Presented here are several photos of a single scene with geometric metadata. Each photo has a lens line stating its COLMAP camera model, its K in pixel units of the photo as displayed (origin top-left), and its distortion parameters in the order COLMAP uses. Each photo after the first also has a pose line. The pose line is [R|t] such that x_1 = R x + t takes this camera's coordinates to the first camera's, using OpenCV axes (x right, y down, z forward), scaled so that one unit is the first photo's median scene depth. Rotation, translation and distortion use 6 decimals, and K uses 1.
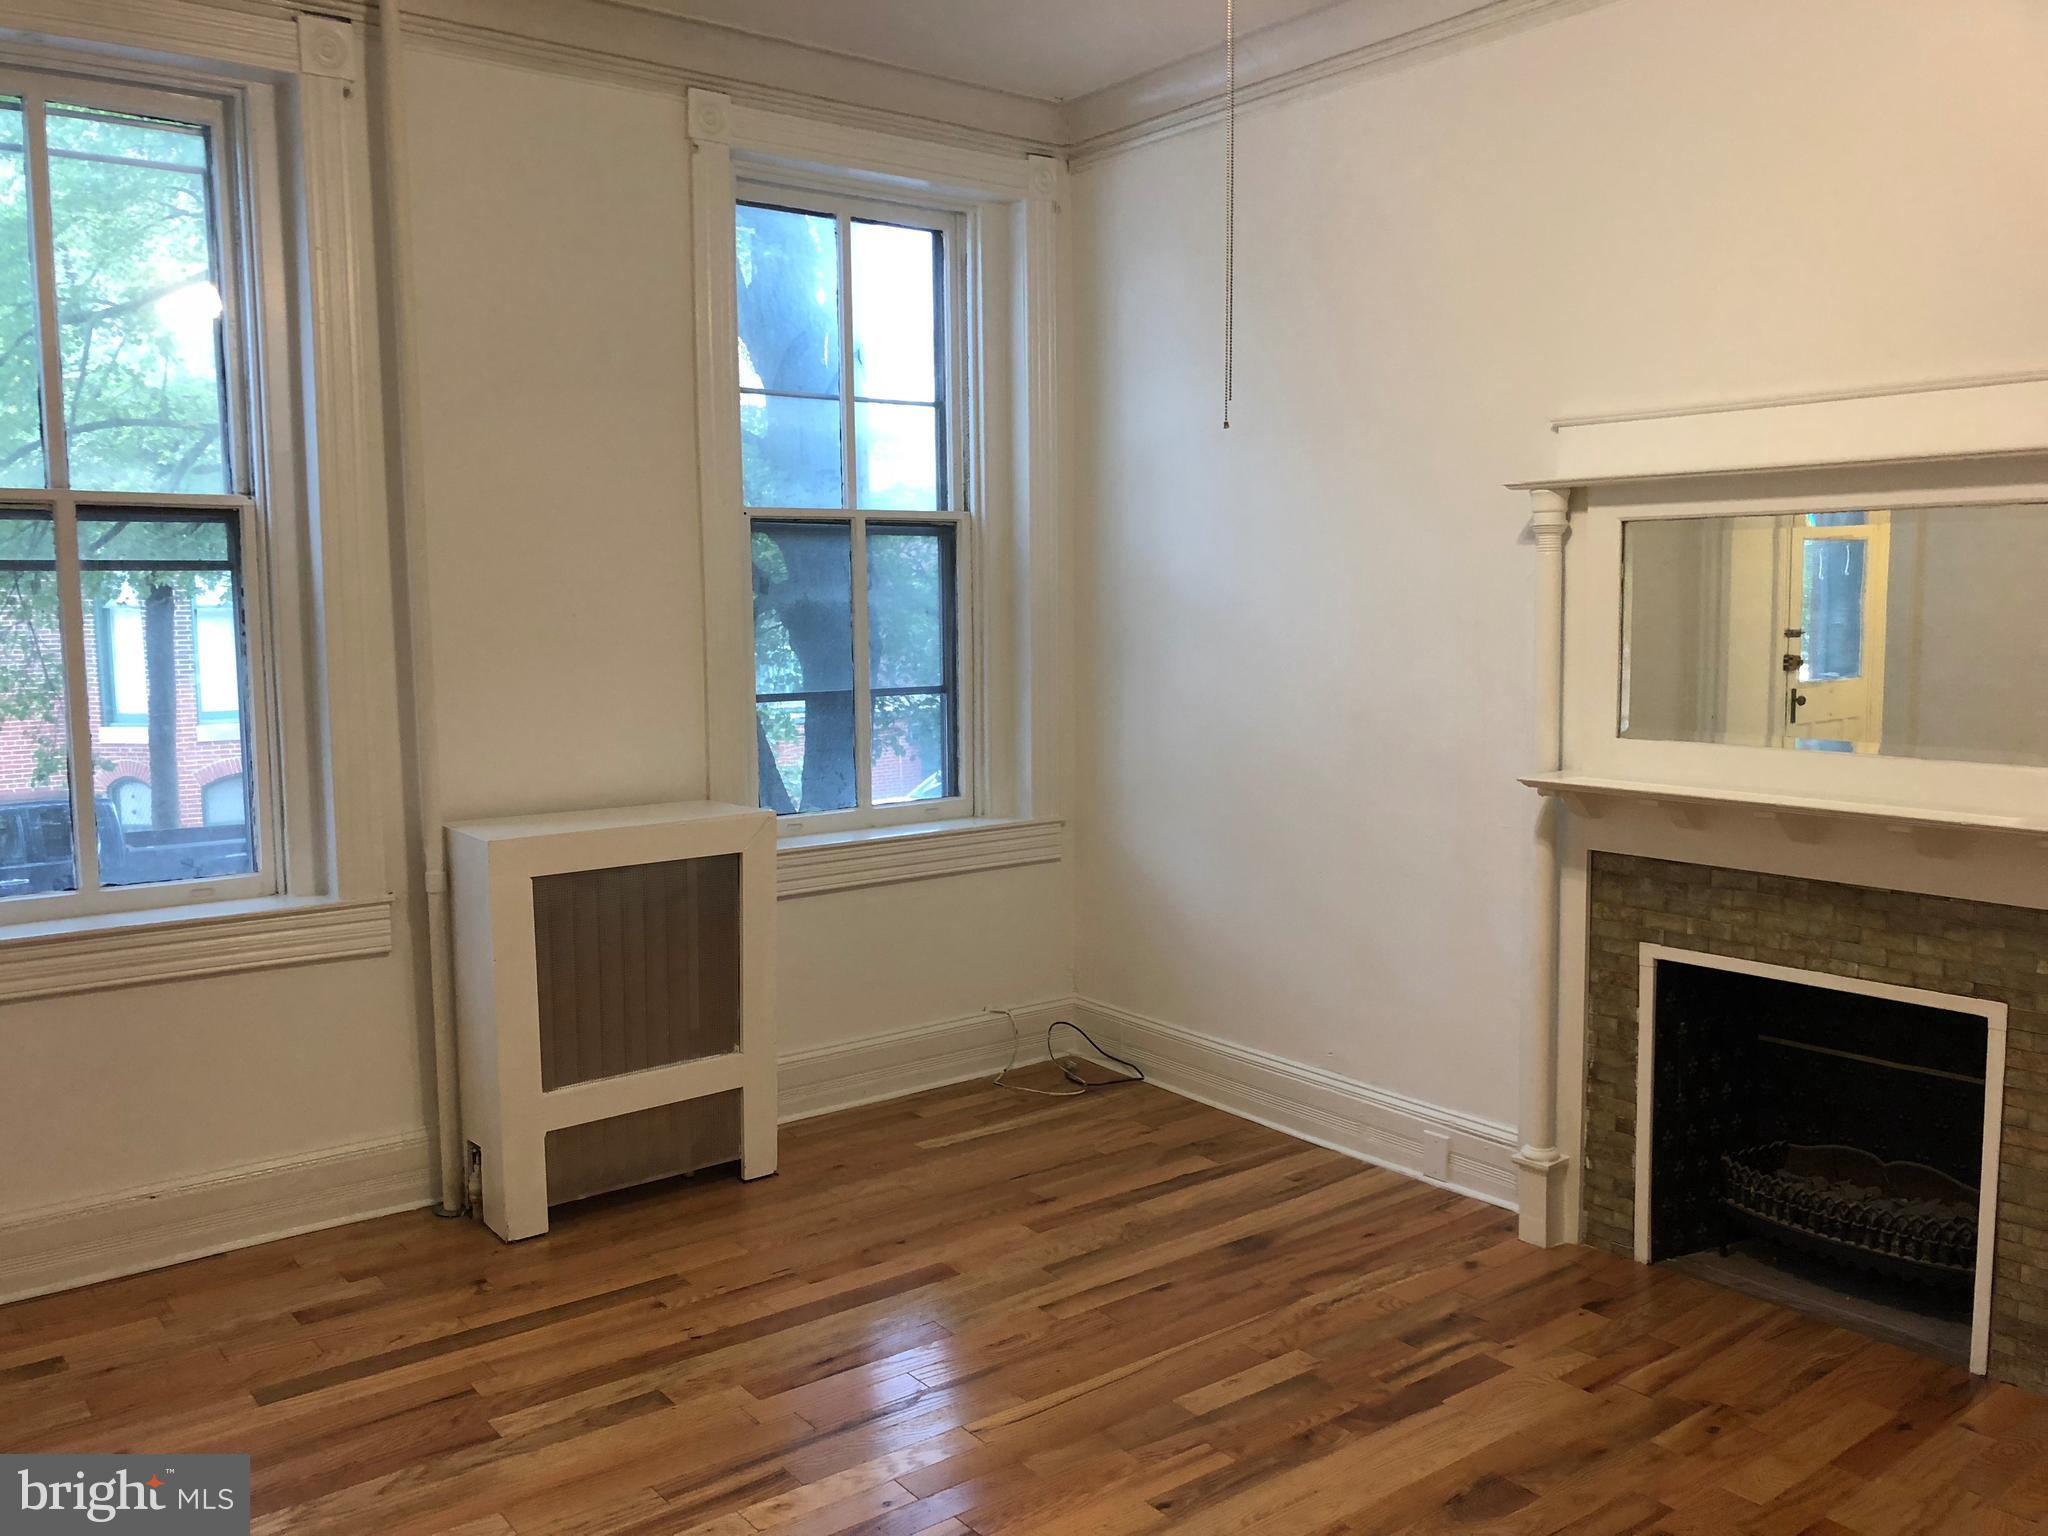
lens RADIAL K [[1691.9, 0, 1011.9], [0, 1691.9, 763.3], [0, 0, 1]] dist [-0.001268, 0.007328]
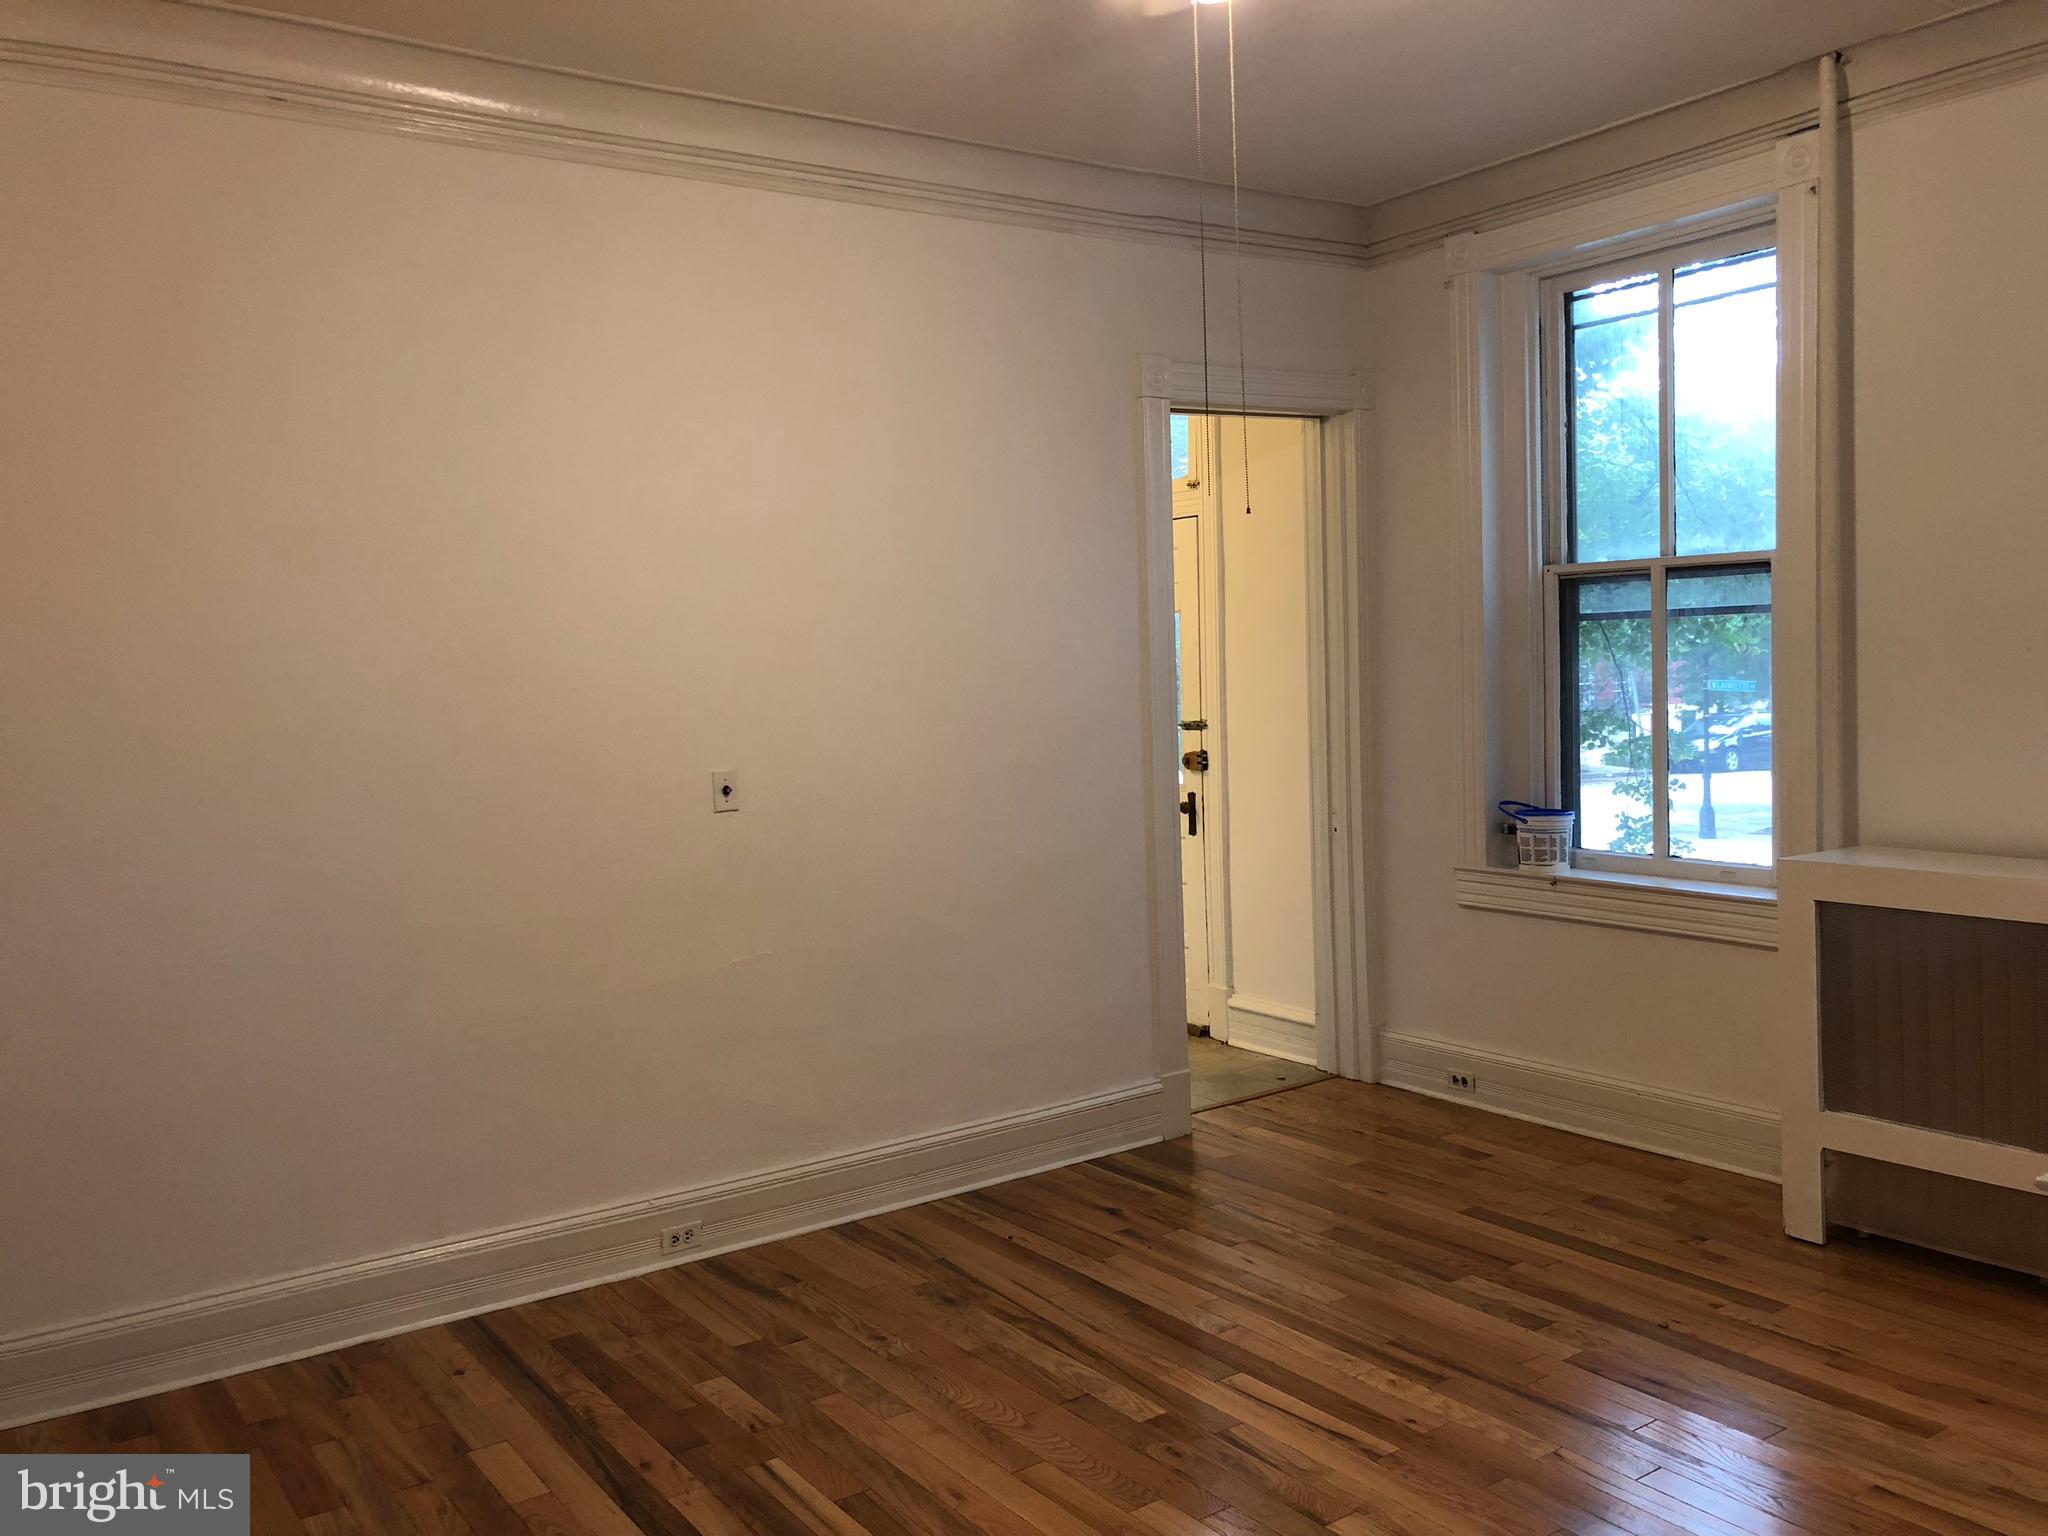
lens RADIAL K [[1691.9, 0, 1015.7], [0, 1691.9, 774.7], [0, 0, 1]] dist [-0.001268, 0.007328]
pose [[-0.048165, 0.079588, -0.995664, 0.823580], [-0.072012, 0.993950, 0.082935, -0.065756], [0.996240, 0.075695, -0.042142, 0.568863]]
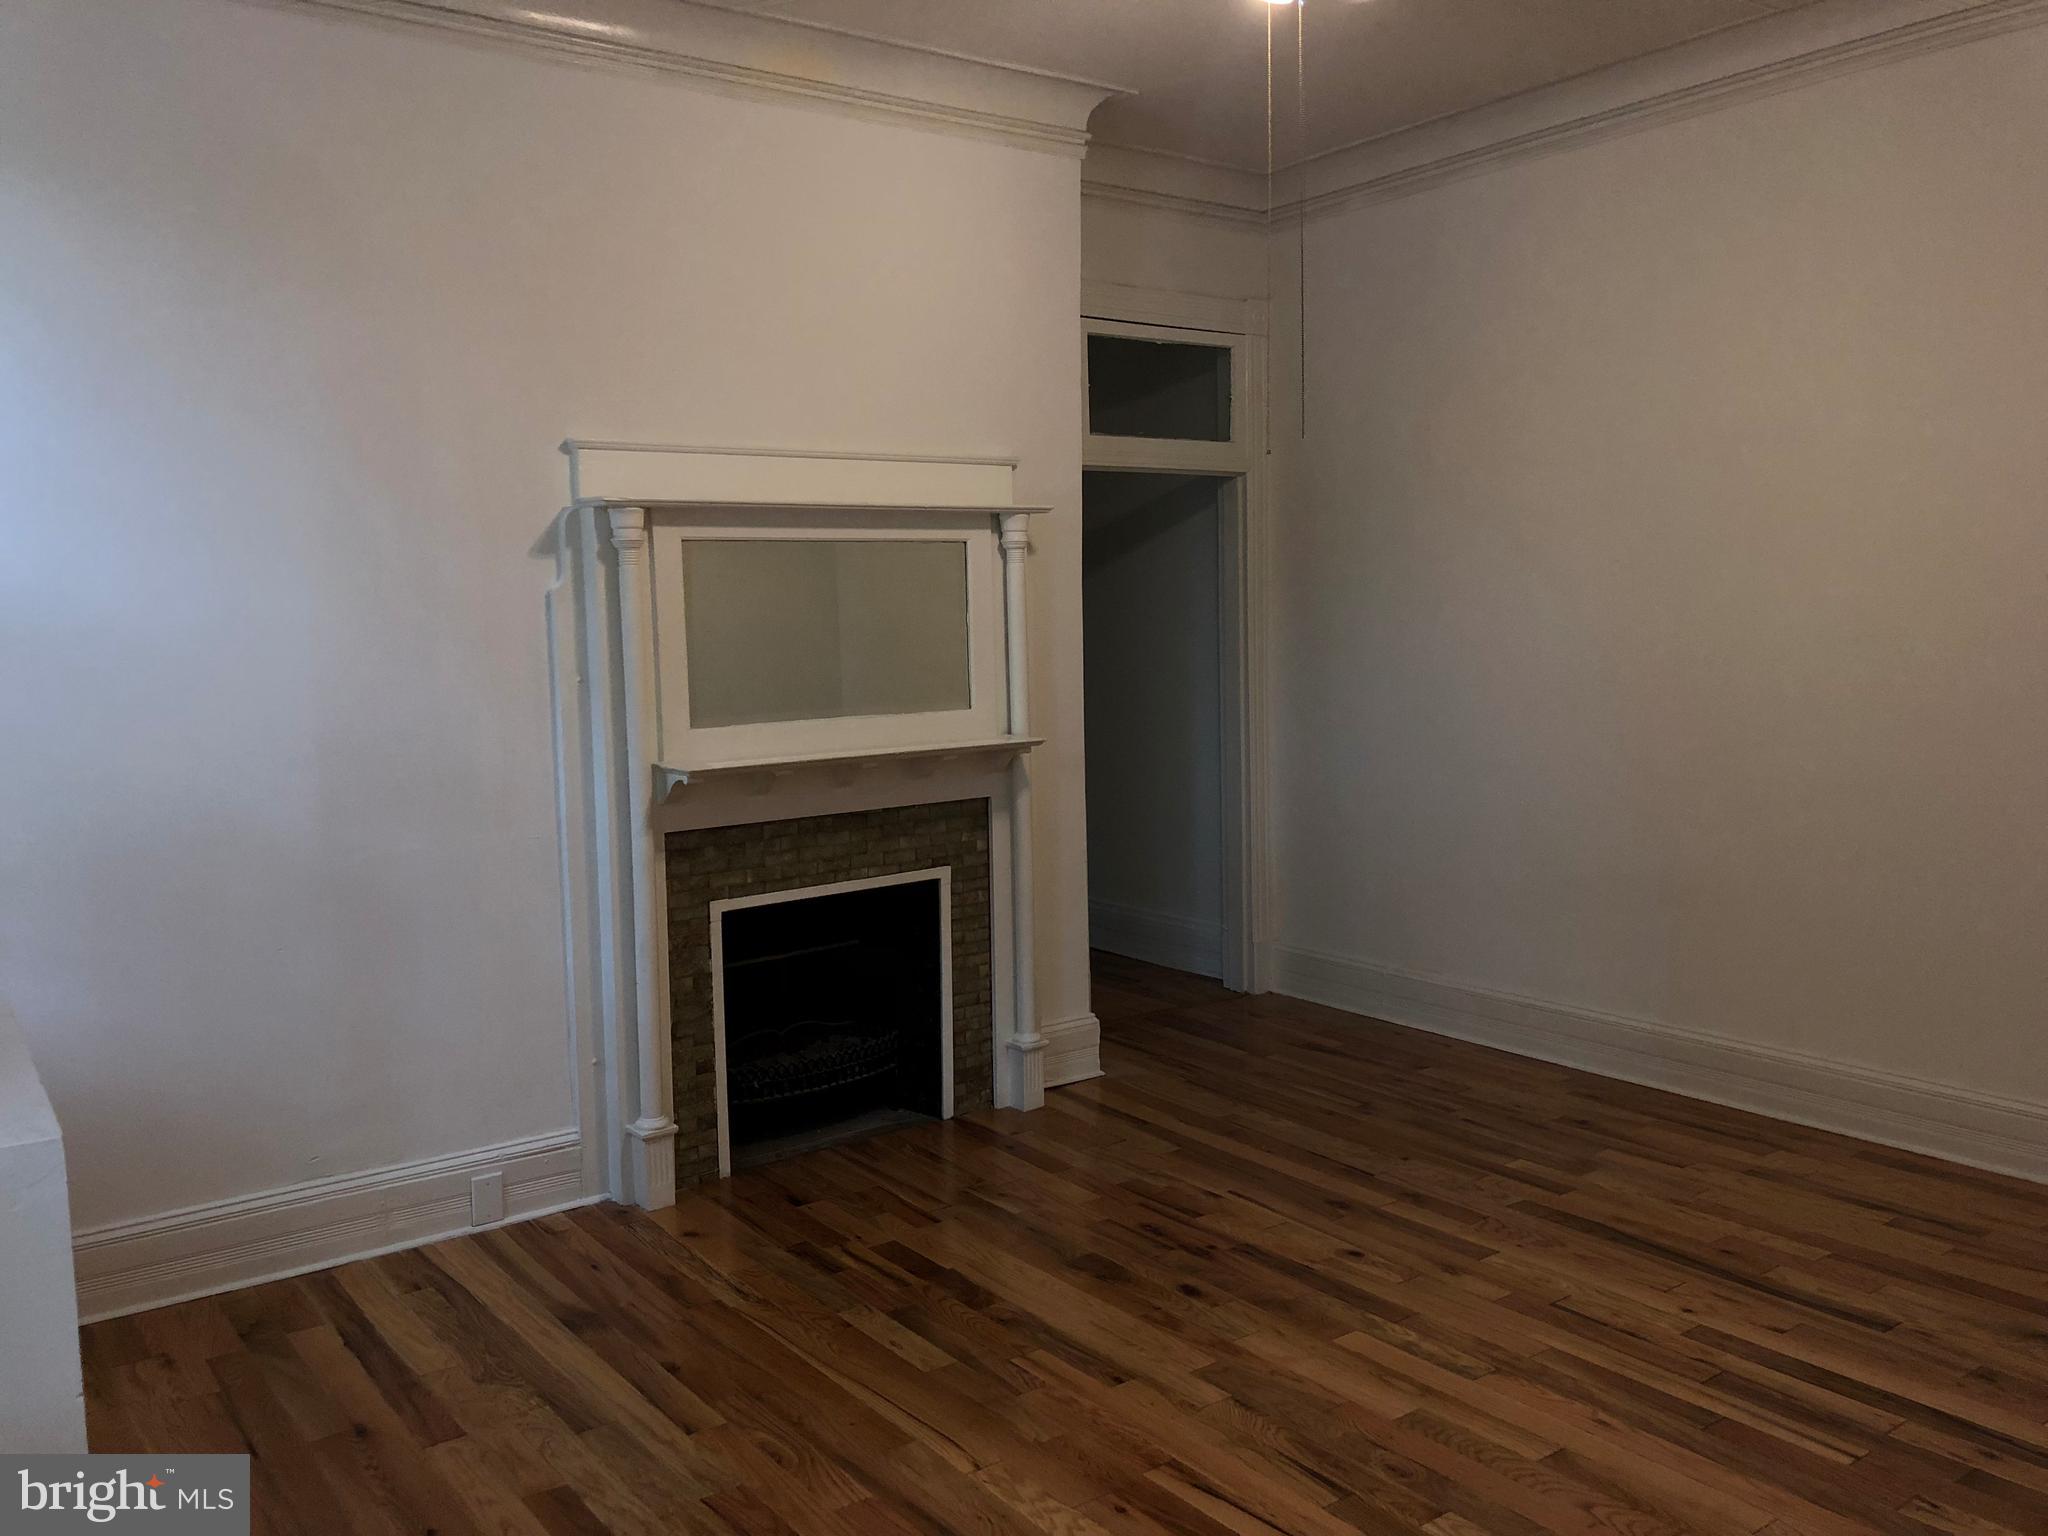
lens RADIAL K [[1691.9, 0, 1015.6], [0, 1691.9, 763.4], [0, 0, 1]] dist [-0.001268, 0.007328]
pose [[0.025954, -0.093193, 0.995310, -0.775533], [0.130994, 0.987377, 0.089034, -0.064693], [-0.991043, 0.128069, 0.037834, 0.742520]]
